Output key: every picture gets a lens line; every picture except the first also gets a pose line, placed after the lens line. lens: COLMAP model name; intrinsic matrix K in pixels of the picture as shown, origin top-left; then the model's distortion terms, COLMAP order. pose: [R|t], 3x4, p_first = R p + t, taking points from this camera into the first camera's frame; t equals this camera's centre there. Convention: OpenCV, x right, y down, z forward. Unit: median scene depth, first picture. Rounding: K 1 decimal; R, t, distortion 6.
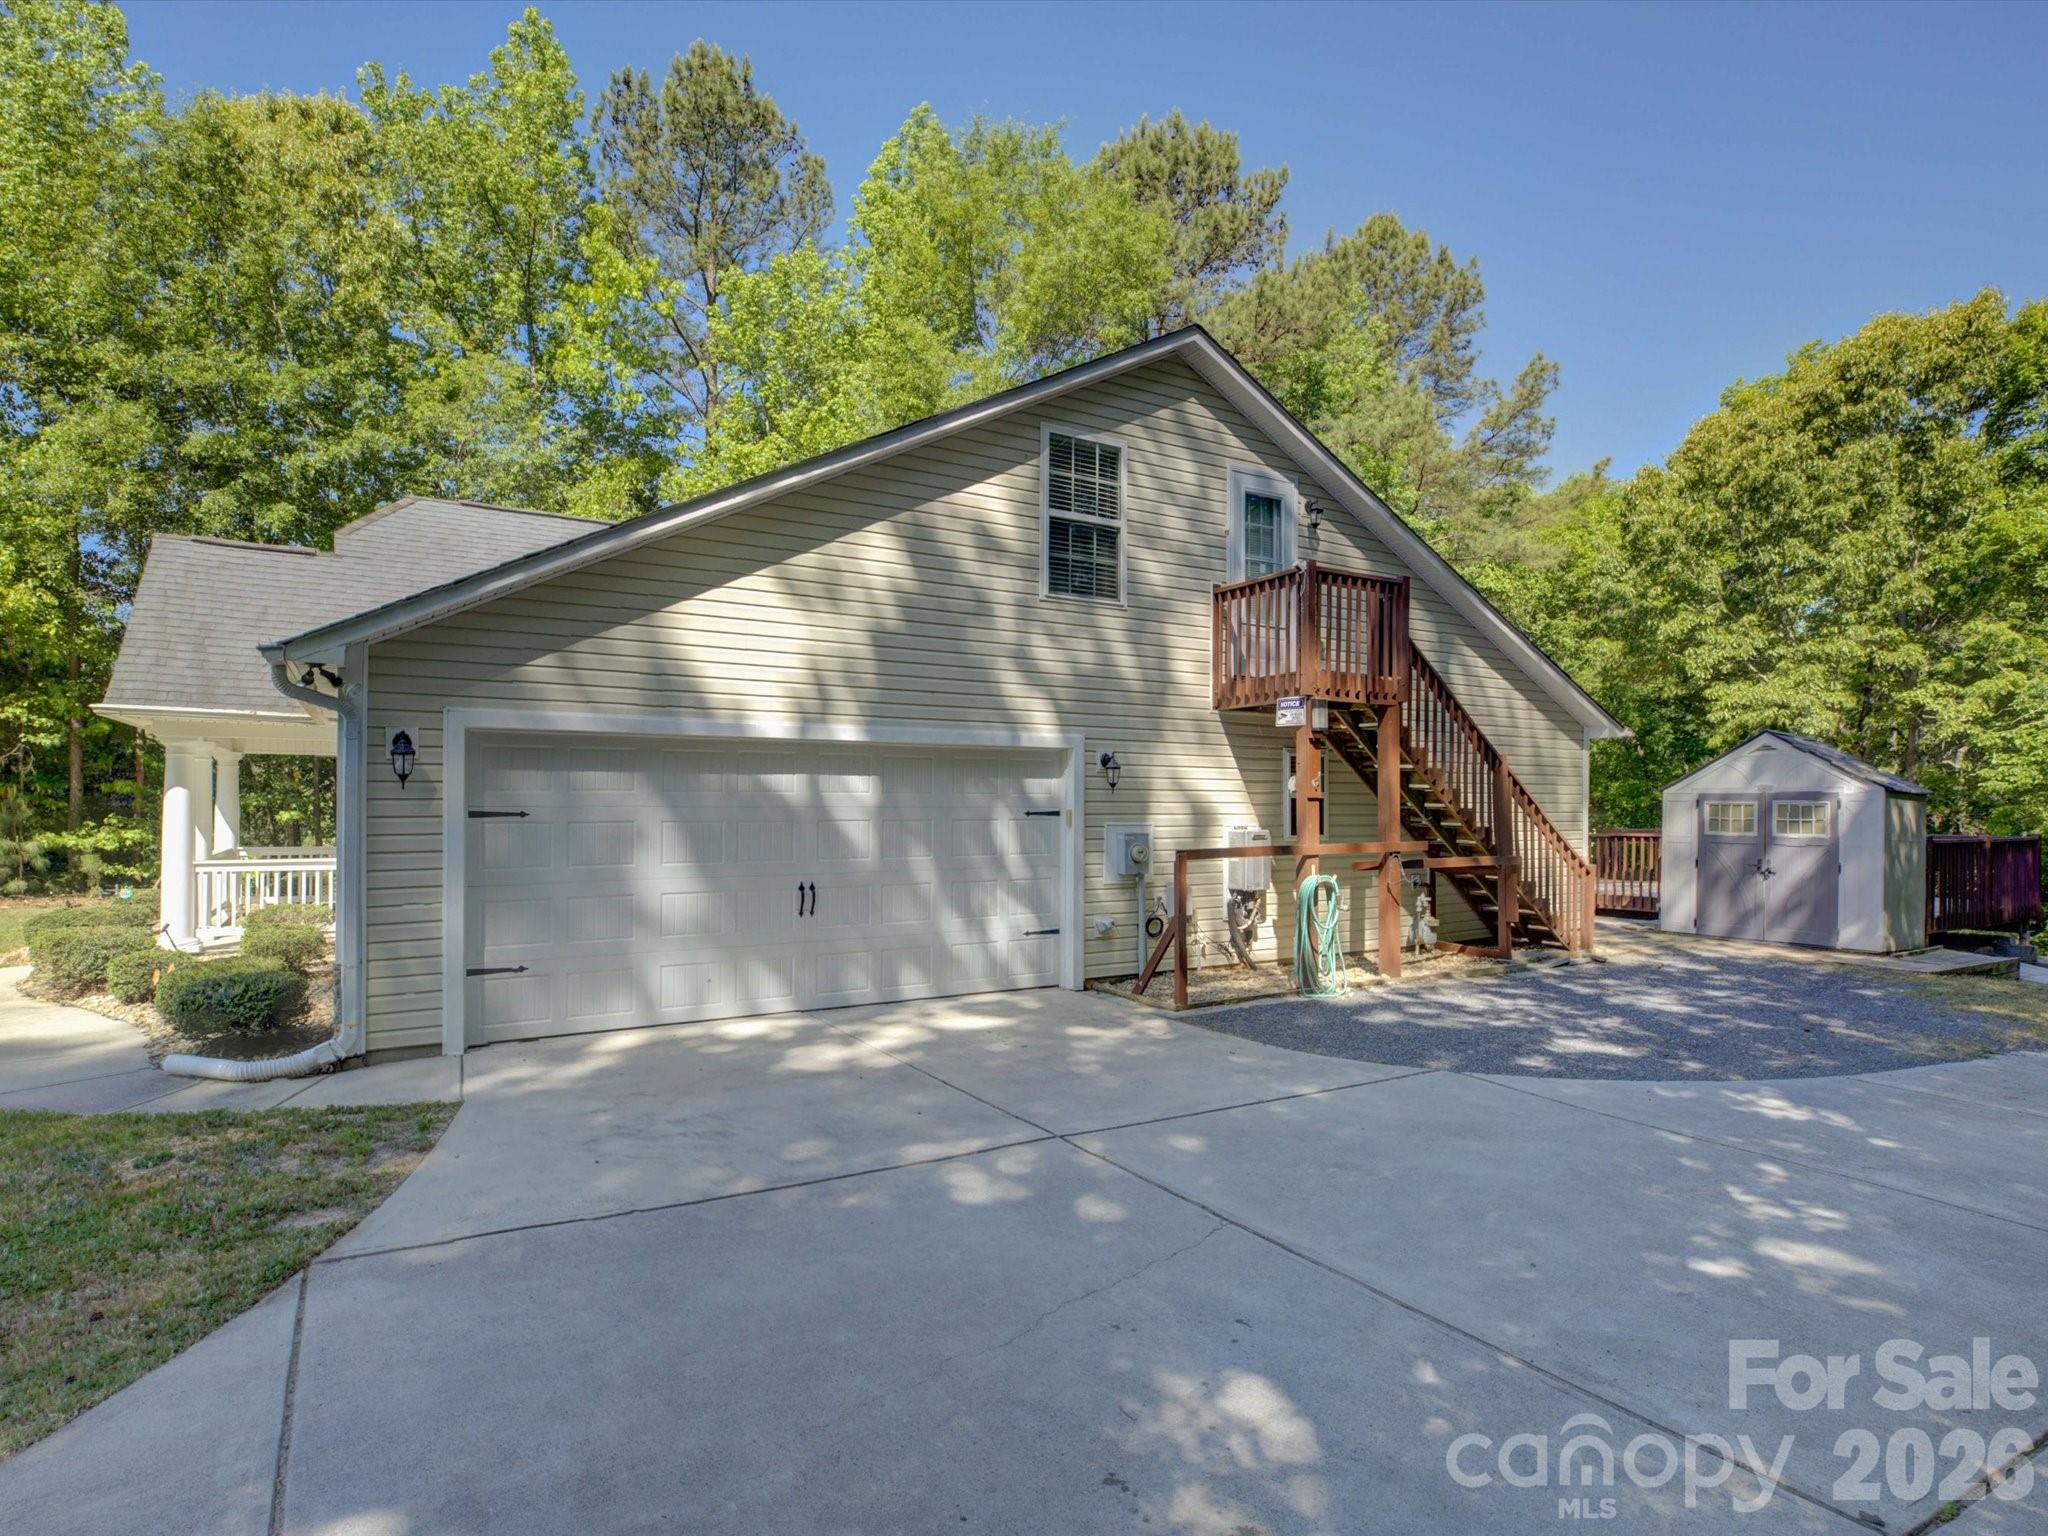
lens RADIAL K [[1081.3, 0, 1026.5], [0, 1081.3, 805.0], [0, 0, 1]] dist [-0.000899, 0.001212]
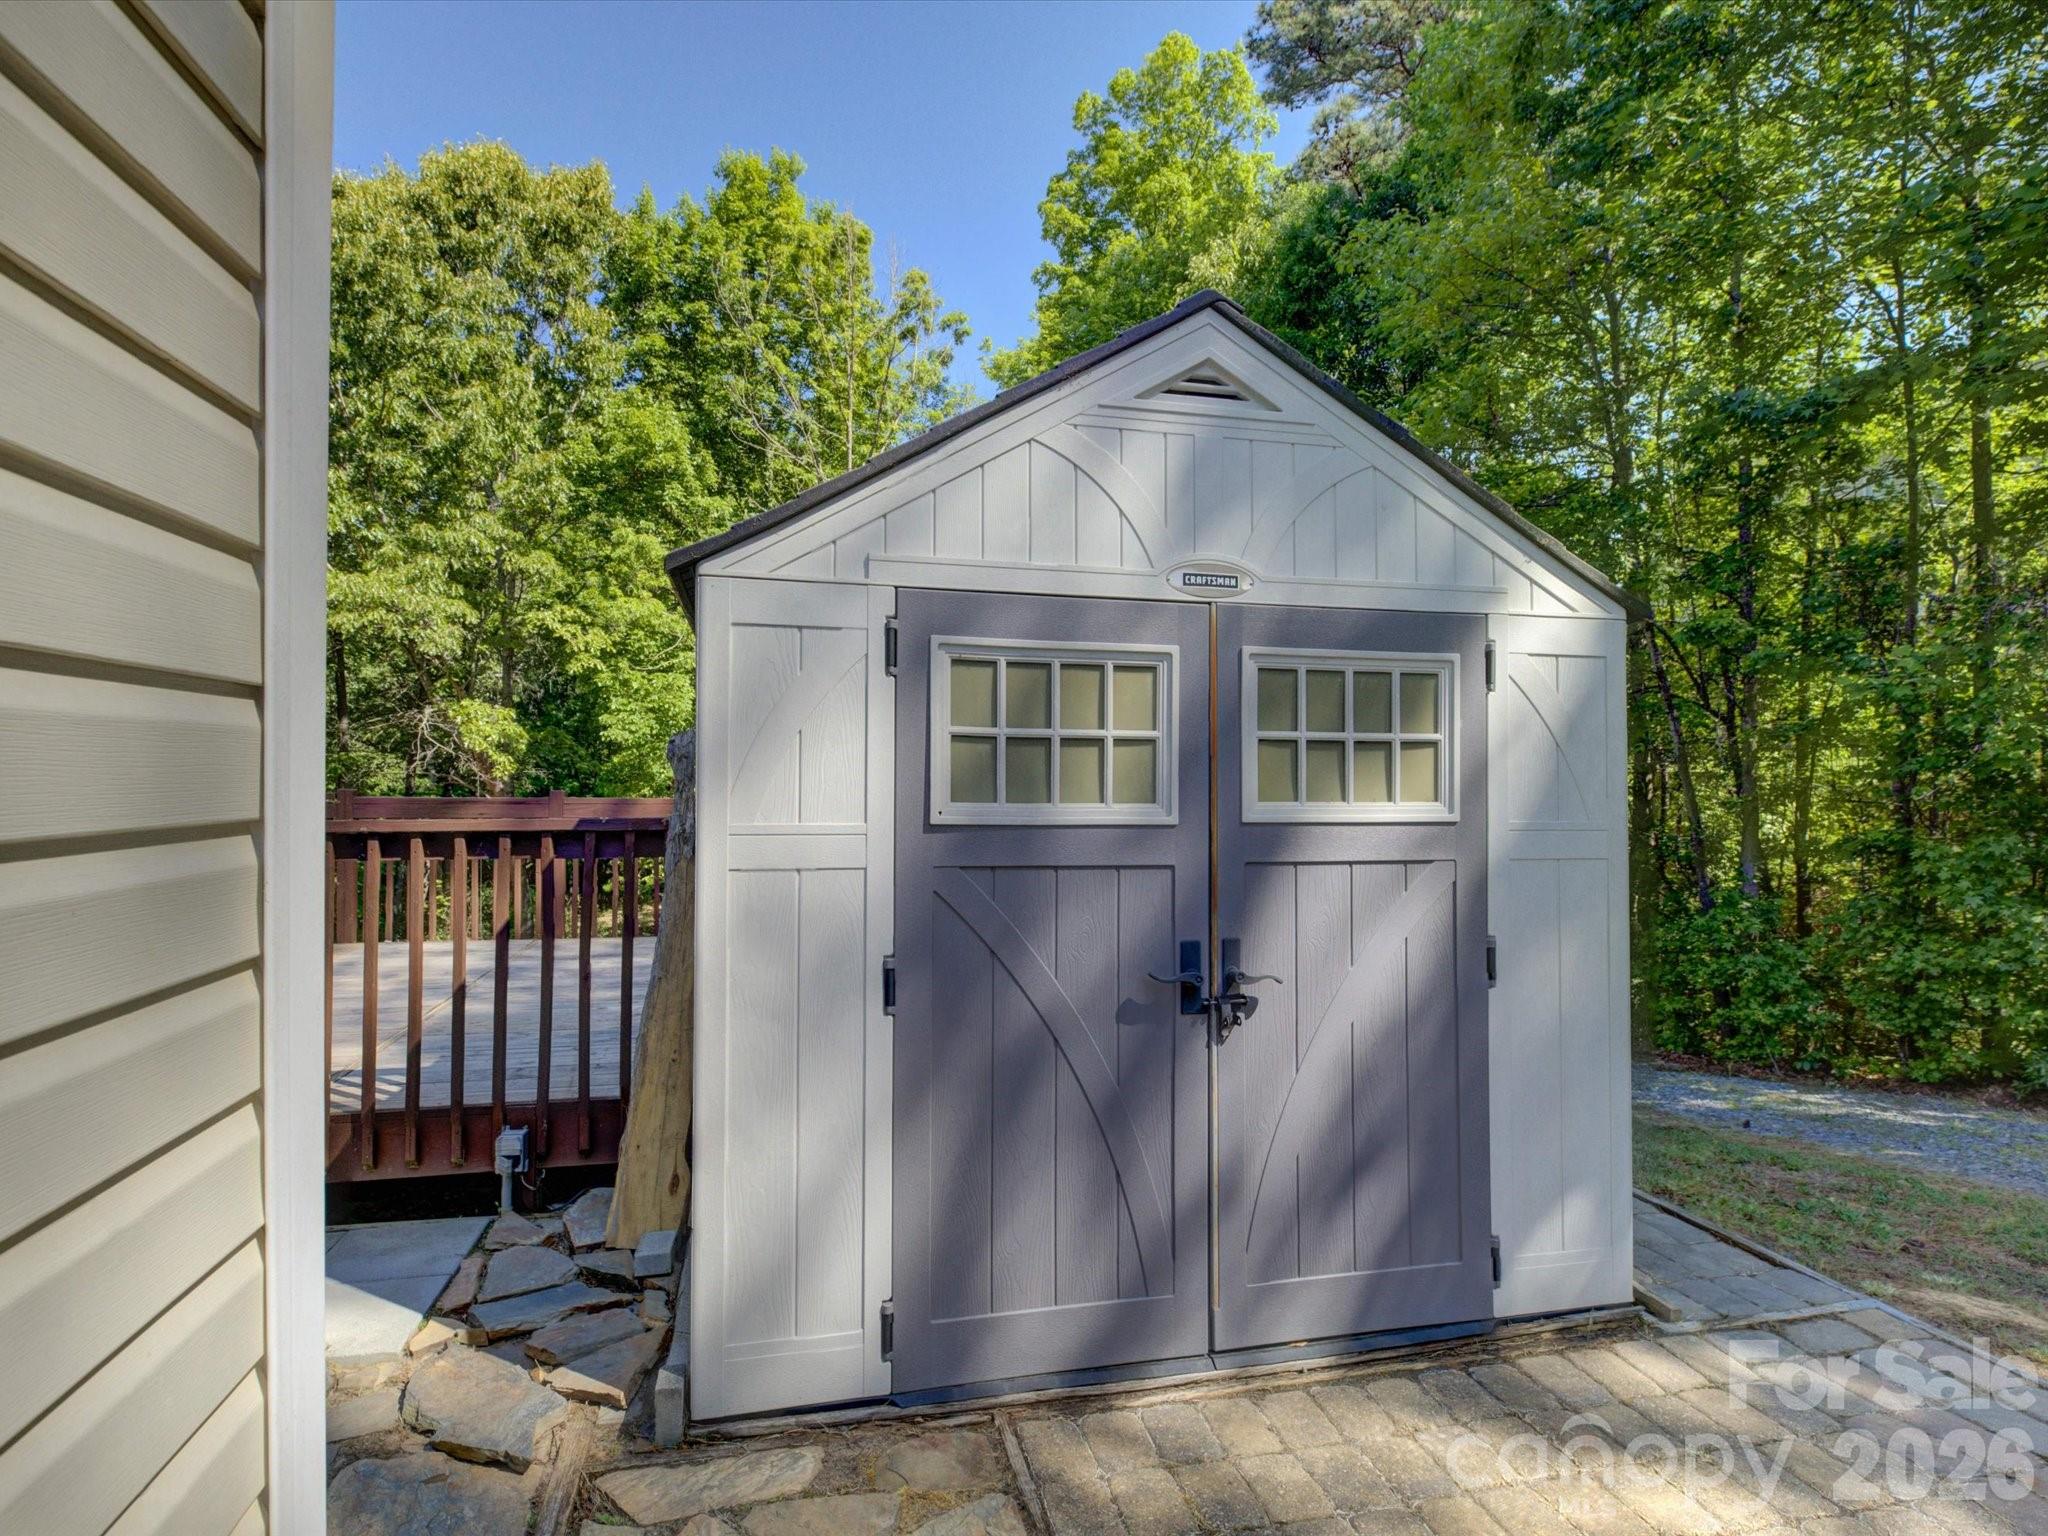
lens RADIAL K [[1081.3, 0, 1030.5], [0, 1081.3, 771.9], [0, 0, 1]] dist [-0.000899, 0.001212]
pose [[0.337825, -0.001443, 0.941208, 0.200473], [-0.004222, 0.999986, 0.003048, 0.007626], [-0.941200, -0.005003, 0.337814, 0.402294]]
